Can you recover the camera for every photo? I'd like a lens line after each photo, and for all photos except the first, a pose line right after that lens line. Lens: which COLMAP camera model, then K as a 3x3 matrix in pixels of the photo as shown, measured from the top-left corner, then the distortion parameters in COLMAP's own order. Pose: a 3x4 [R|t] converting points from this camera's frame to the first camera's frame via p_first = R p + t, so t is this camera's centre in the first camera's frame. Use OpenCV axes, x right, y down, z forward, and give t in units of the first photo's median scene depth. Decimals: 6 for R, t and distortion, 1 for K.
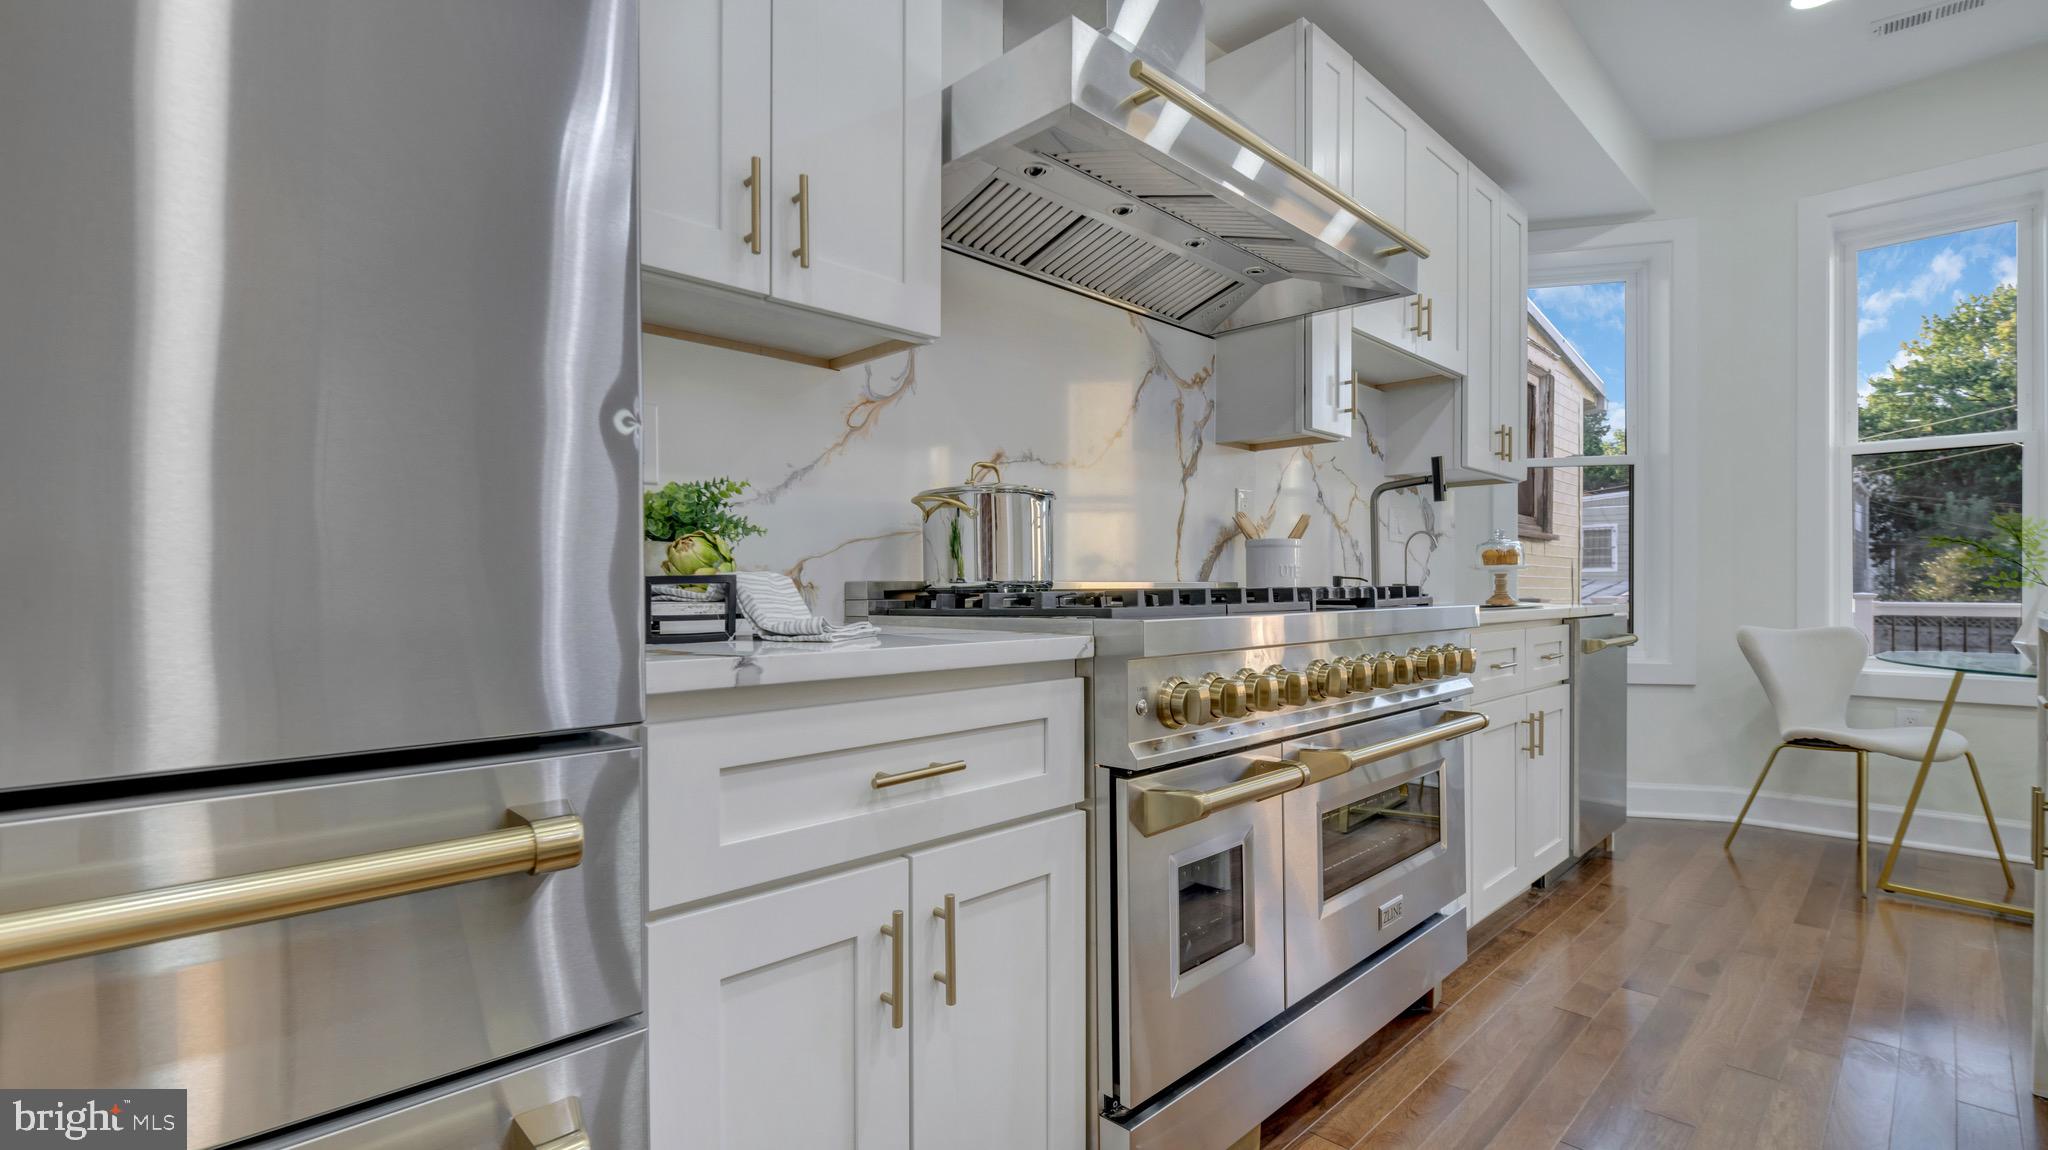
lens RADIAL K [[918.0, 0, 1070.4], [0, 918.0, 586.5], [0, 0, 1]] dist [-0.005354, 0.000110]
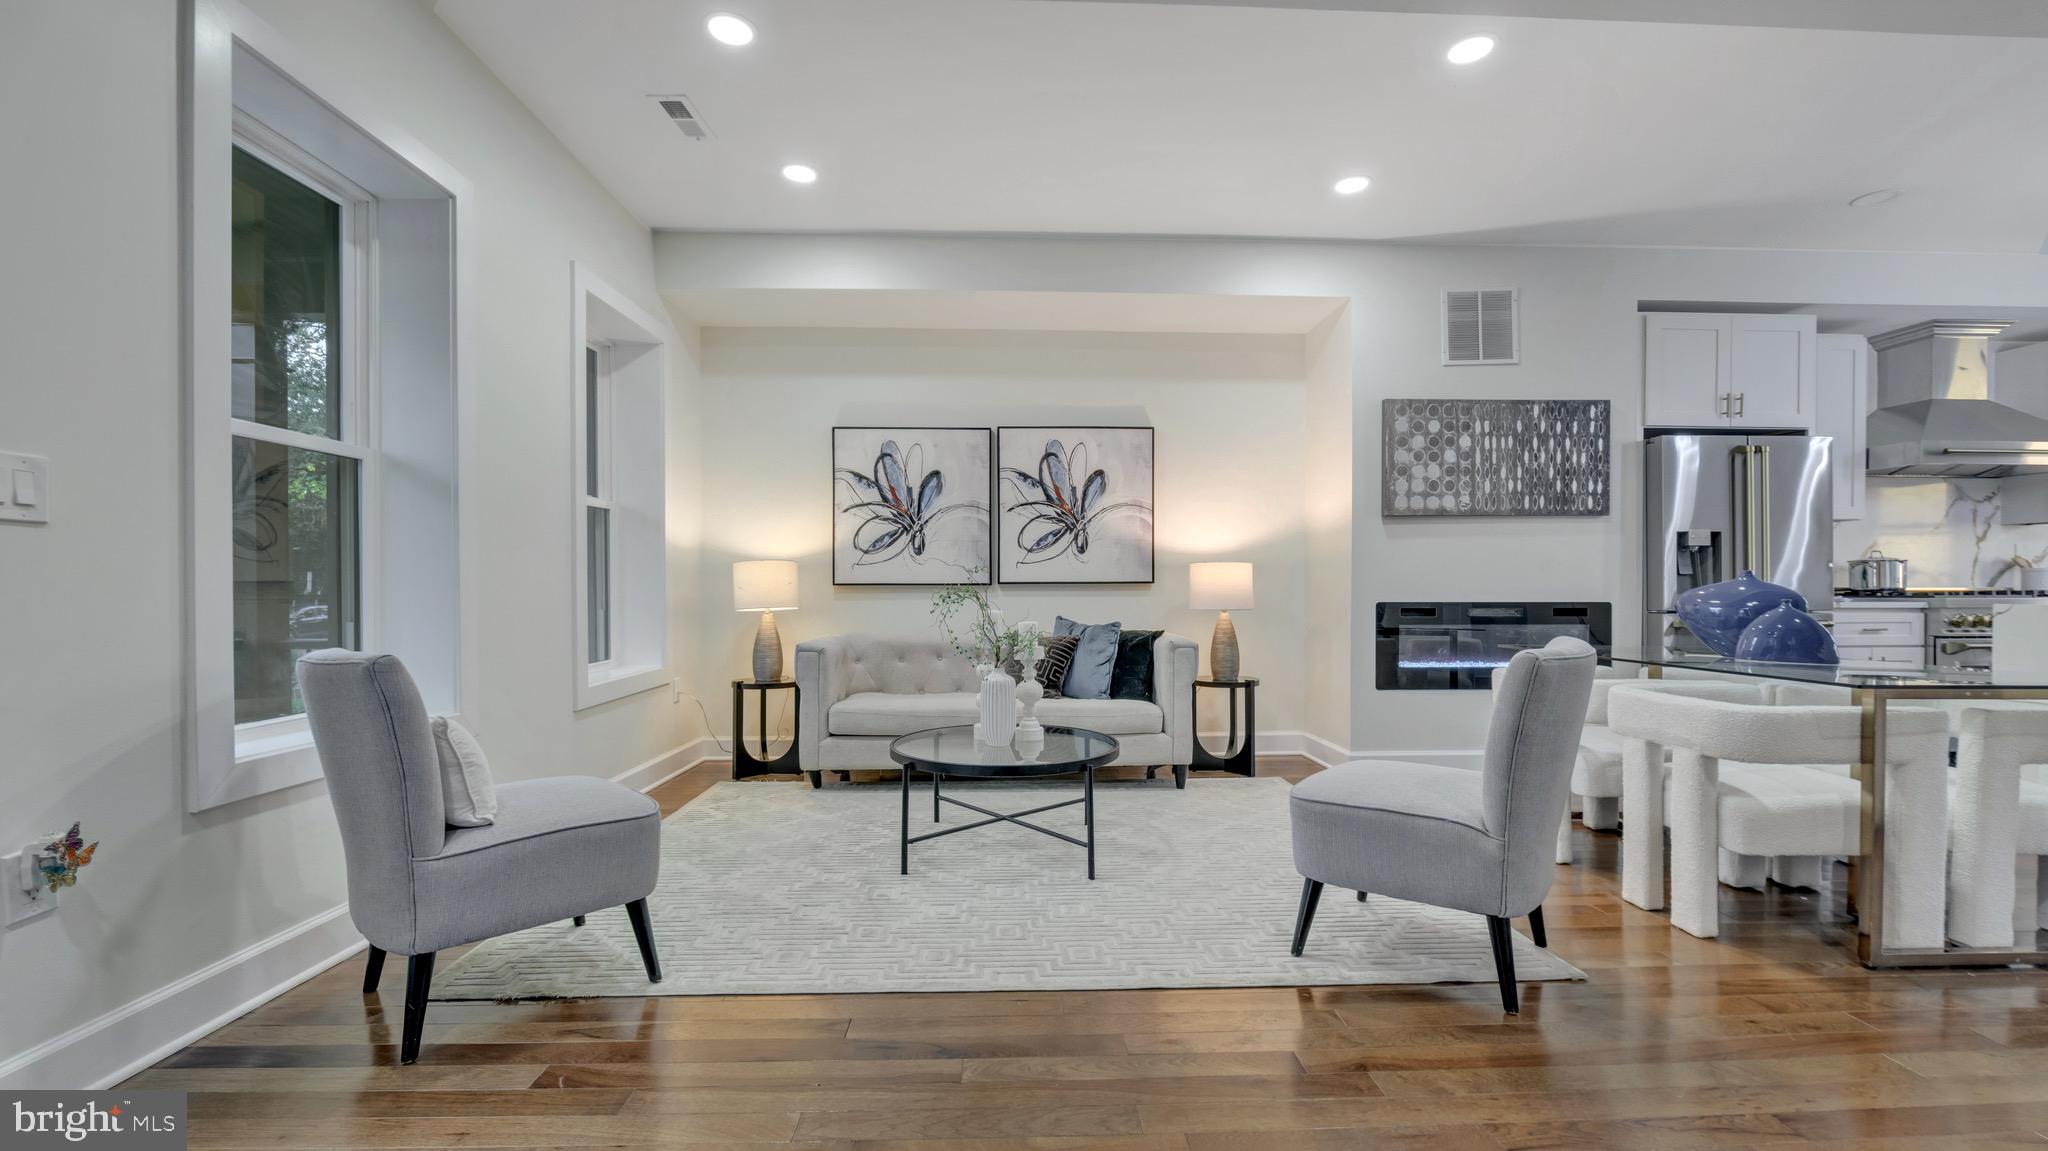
lens RADIAL K [[815.7, 0, 1038.4], [0, 815.7, 592.5], [0, 0, 1]] dist [-0.008002, 0.000081]
pose [[0.713634, 0.014784, -0.700363, -0.139286], [-0.005336, 0.999863, 0.015669, -0.011145], [0.700499, -0.007444, 0.713615, -2.117038]]
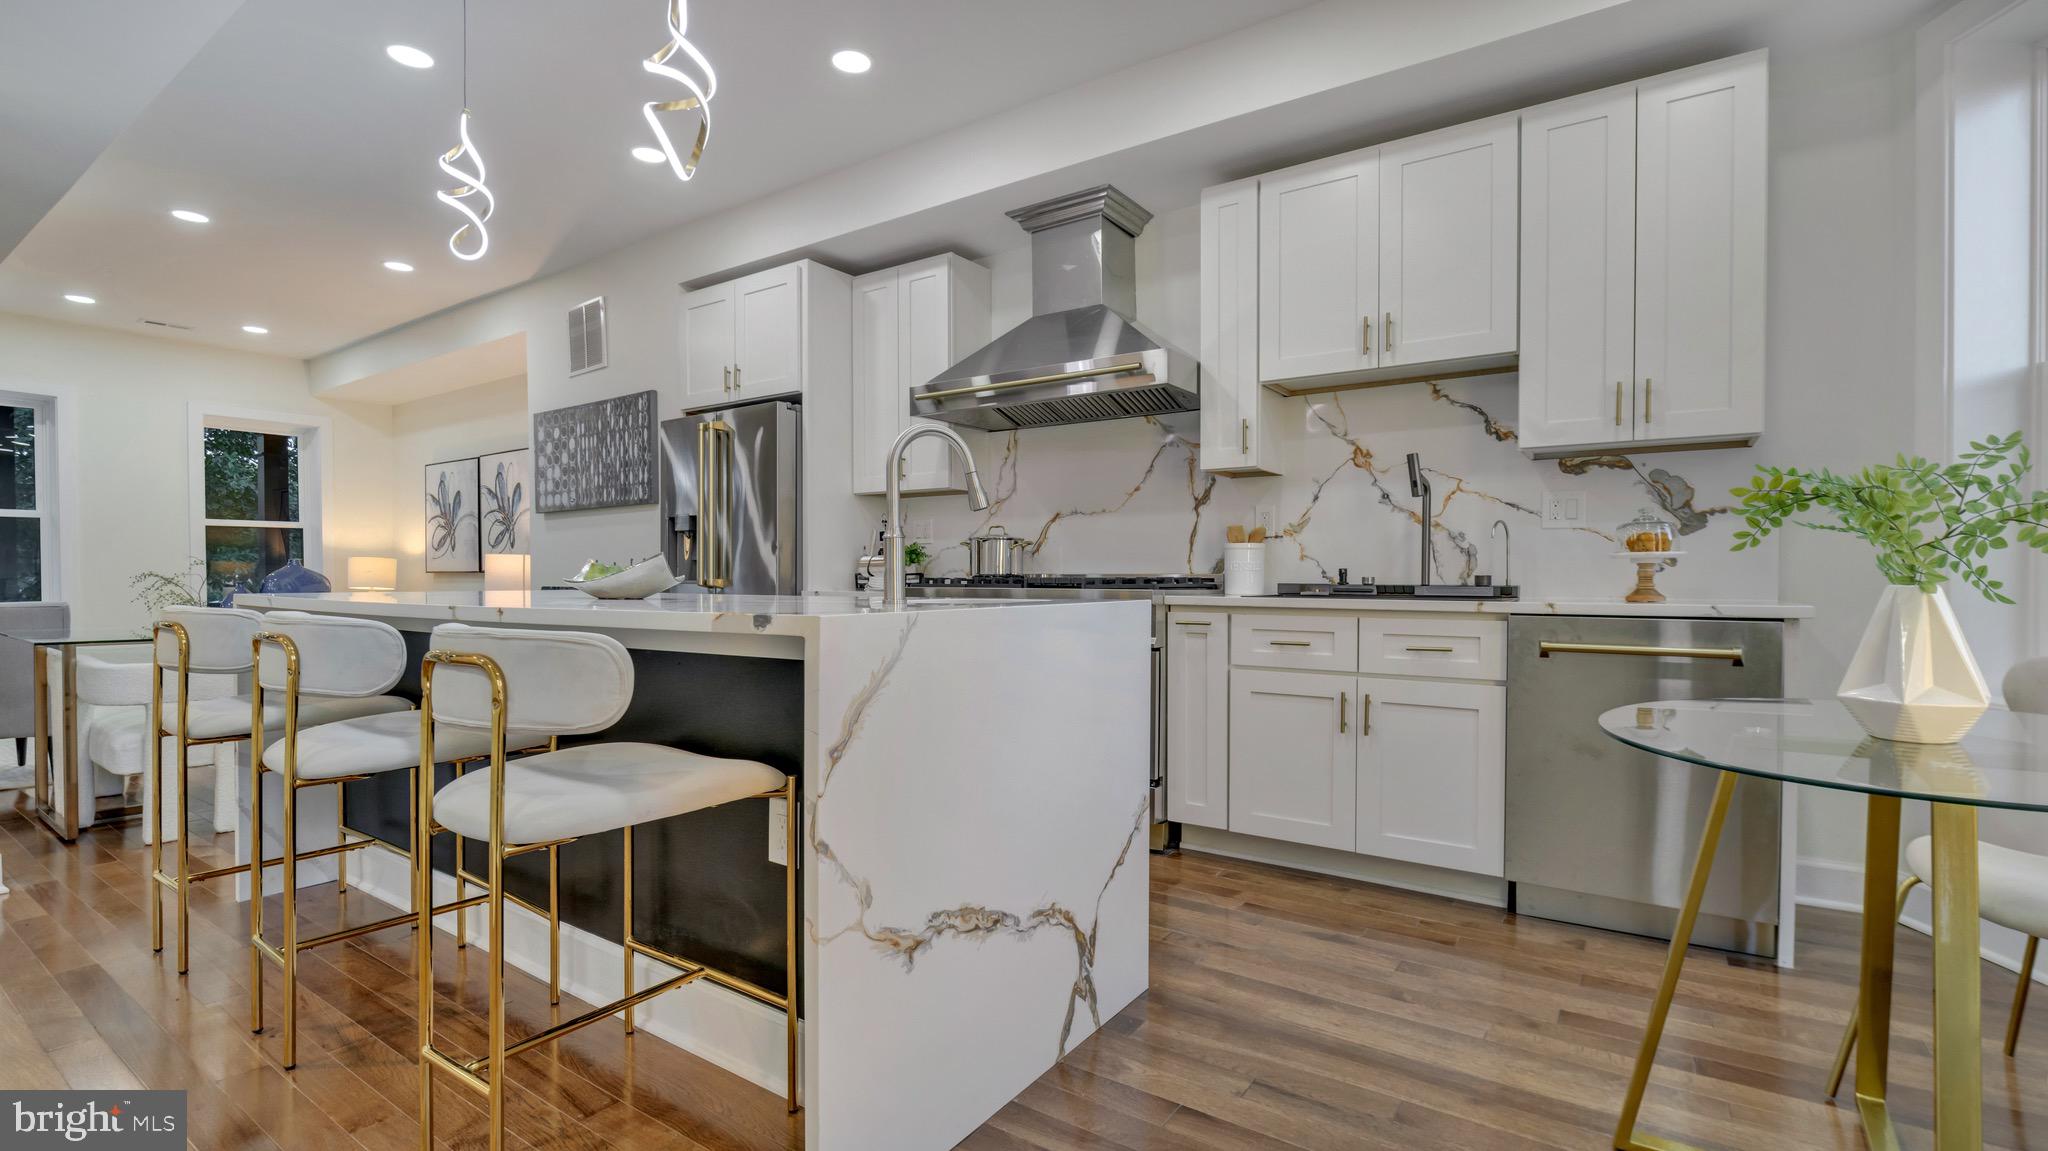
lens RADIAL K [[918.0, 0, 1028.0], [0, 918.0, 587.6], [0, 0, 1]] dist [-0.005354, 0.000110]
pose [[0.154077, 0.021869, -0.987817, 1.624690], [-0.000500, 0.999757, 0.022055, -0.015516], [0.988059, -0.002904, 0.154051, 0.486742]]
